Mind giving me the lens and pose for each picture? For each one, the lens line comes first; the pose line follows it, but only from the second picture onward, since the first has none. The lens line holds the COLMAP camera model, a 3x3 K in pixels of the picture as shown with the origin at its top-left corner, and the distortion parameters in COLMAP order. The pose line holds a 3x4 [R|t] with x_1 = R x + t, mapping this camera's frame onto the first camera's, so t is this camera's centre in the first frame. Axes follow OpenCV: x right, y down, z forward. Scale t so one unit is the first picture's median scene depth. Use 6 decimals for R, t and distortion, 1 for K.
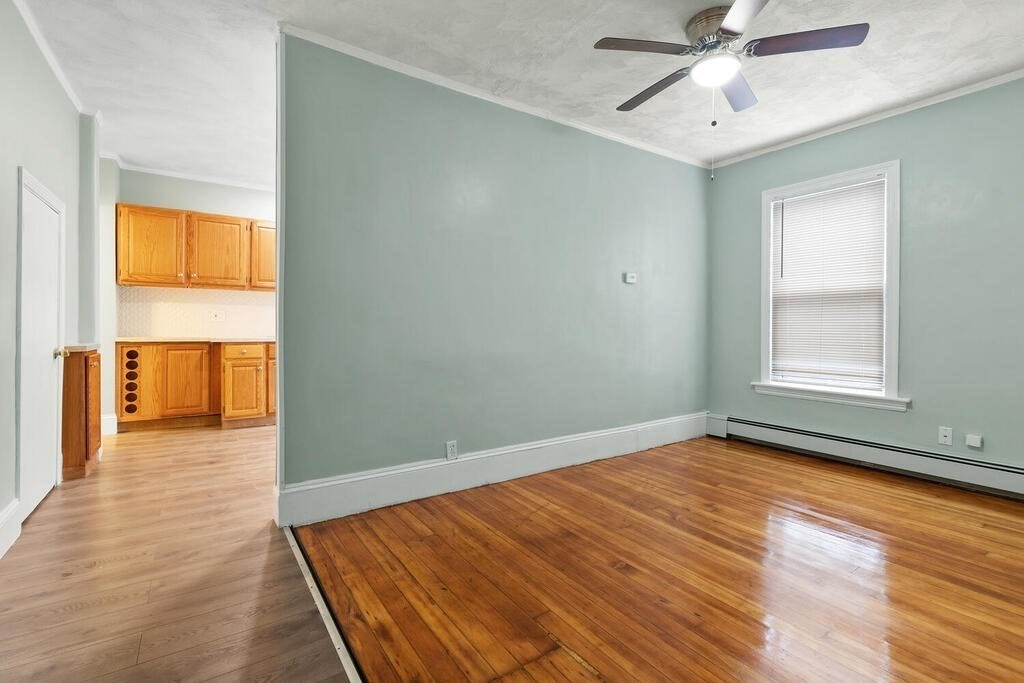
lens RADIAL K [[470.4, 0, 526.6], [0, 470.4, 327.1], [0, 0, 1]] dist [0.002733, 0.000087]
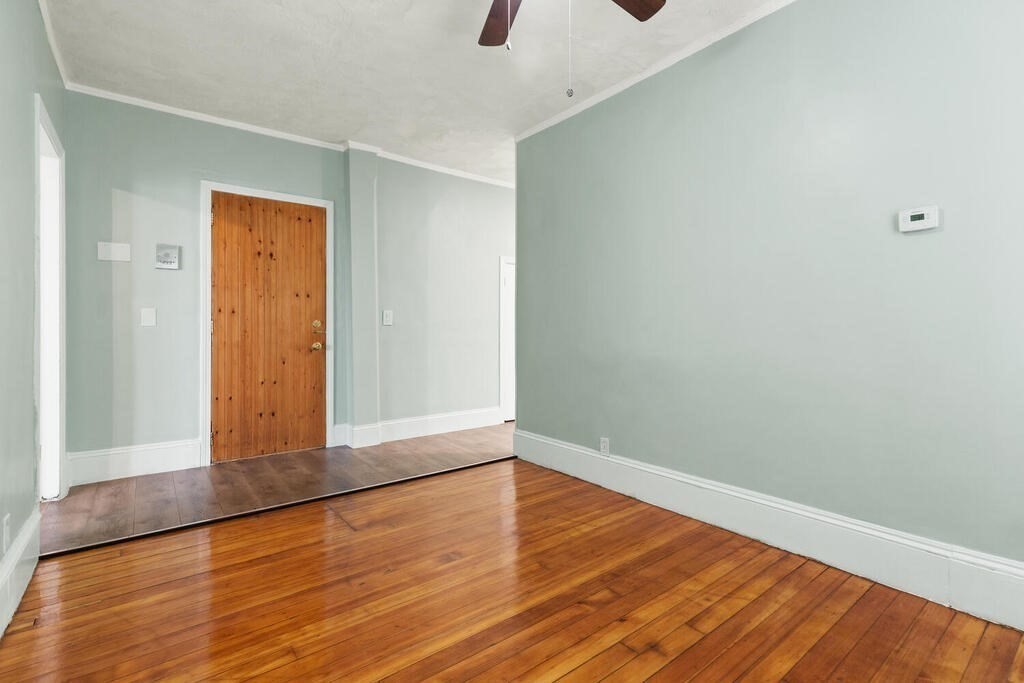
lens RADIAL K [[477.8, 0, 526.2], [0, 477.8, 326.1], [0, 0, 1]] dist [0.002327, 0.000047]
pose [[0.059244, -0.008351, -0.998209, 0.638506], [-0.000392, 0.999965, -0.008389, 0.003712], [0.998243, 0.000889, 0.059239, 0.553217]]
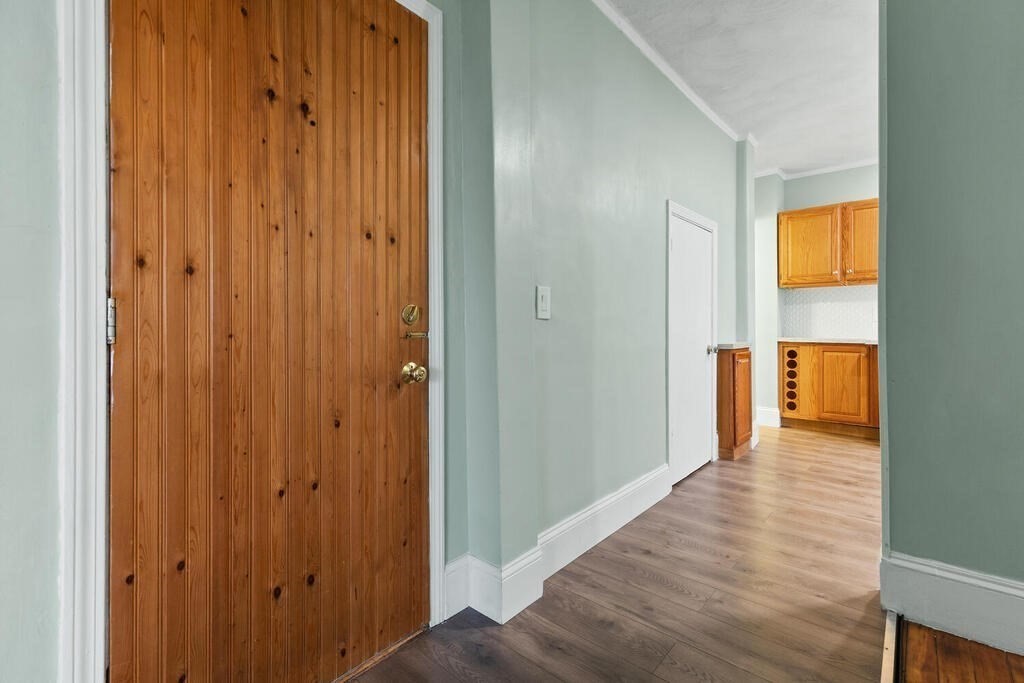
lens RADIAL K [[464.0, 0, 520.2], [0, 464.0, 326.0], [0, 0, 1]] dist [0.001526, 0.000703]
pose [[0.247880, -0.010576, -0.968733, 0.012658], [0.003824, 0.999943, -0.009938, 0.004083], [0.968783, -0.001241, 0.247907, 0.176085]]
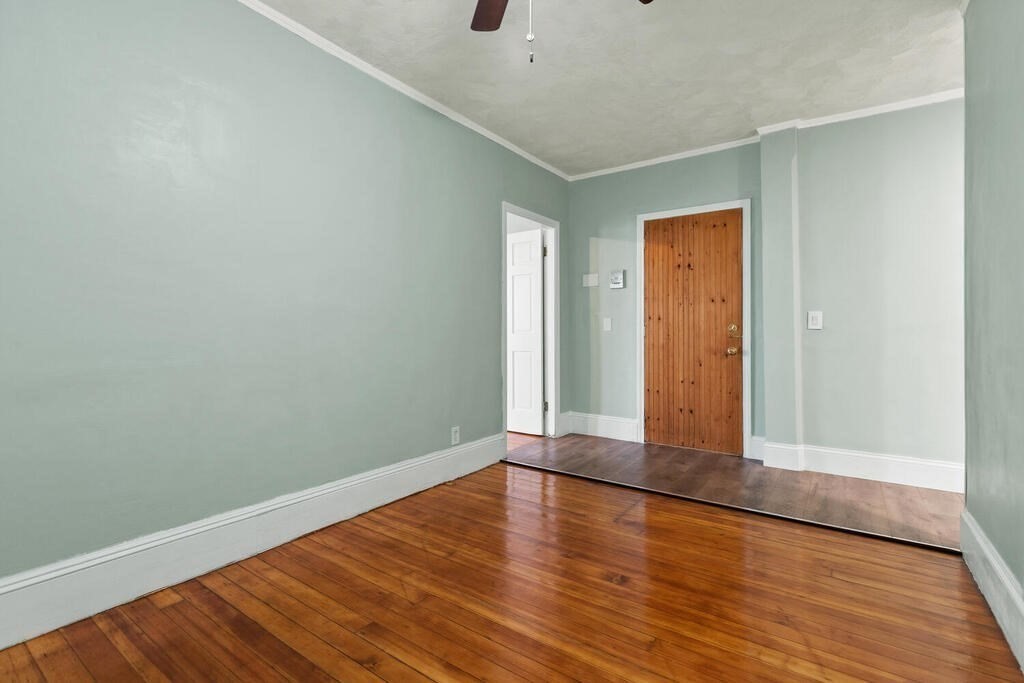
lens RADIAL K [[468.6, 0, 515.7], [0, 468.6, 328.3], [0, 0, 1]] dist [0.002380, 0.000035]
pose [[-0.942362, -0.008220, -0.334494, 0.363100], [-0.005917, 0.999951, -0.007904, 0.001126], [0.334542, -0.005469, -0.942365, 0.926751]]
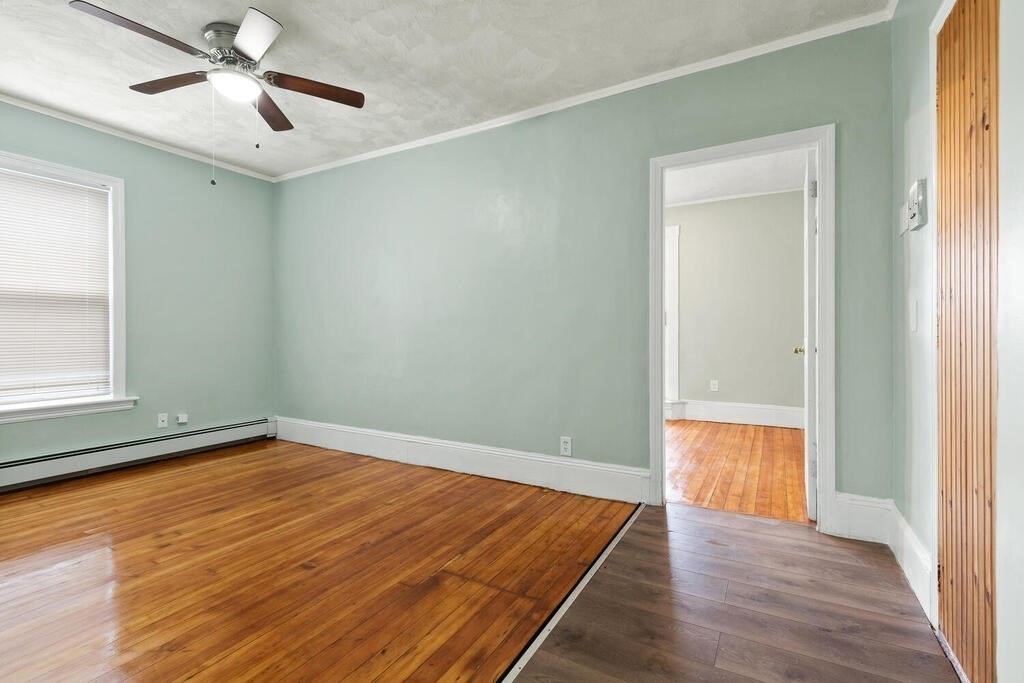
lens RADIAL K [[465.3, 0, 509.3], [0, 465.3, 334.3], [0, 0, 1]] dist [0.001144, 0.000116]
pose [[-0.421073, -0.005440, 0.907010, -0.460625], [-0.000731, 0.999984, 0.005658, -0.003598], [-0.907026, 0.001720, -0.421070, 0.522127]]
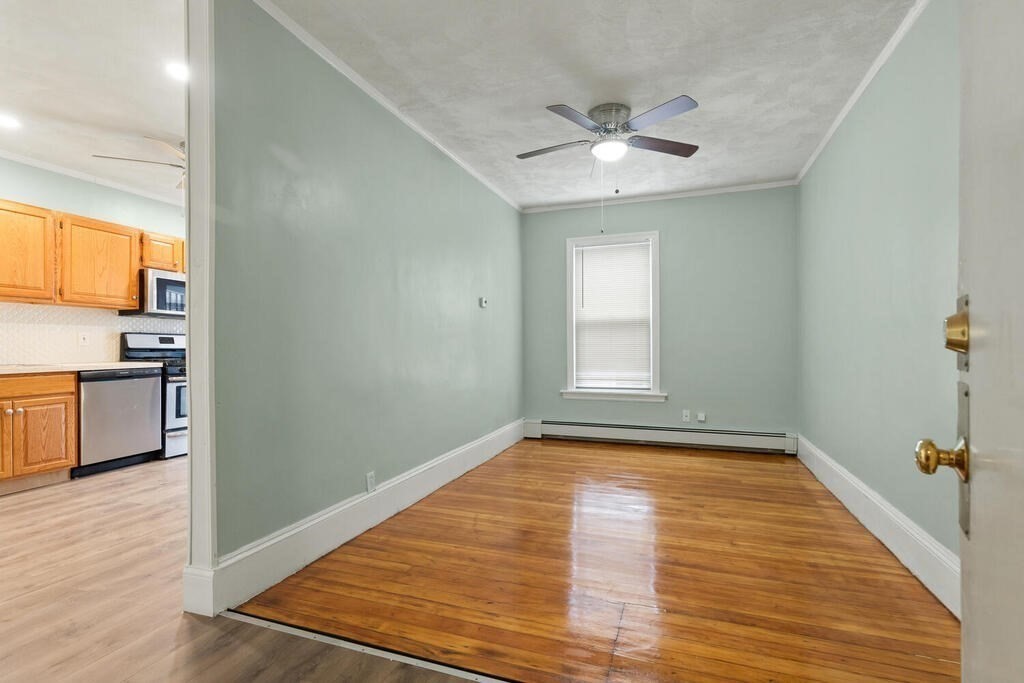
lens RADIAL K [[465.8, 0, 520.7], [0, 465.8, 343.9], [0, 0, 1]] dist [0.002963, 0.000321]
pose [[0.816265, -0.006614, 0.577640, -0.322852], [0.009481, 0.999953, -0.001949, -0.004597], [-0.577600, 0.007067, 0.816289, 0.055128]]
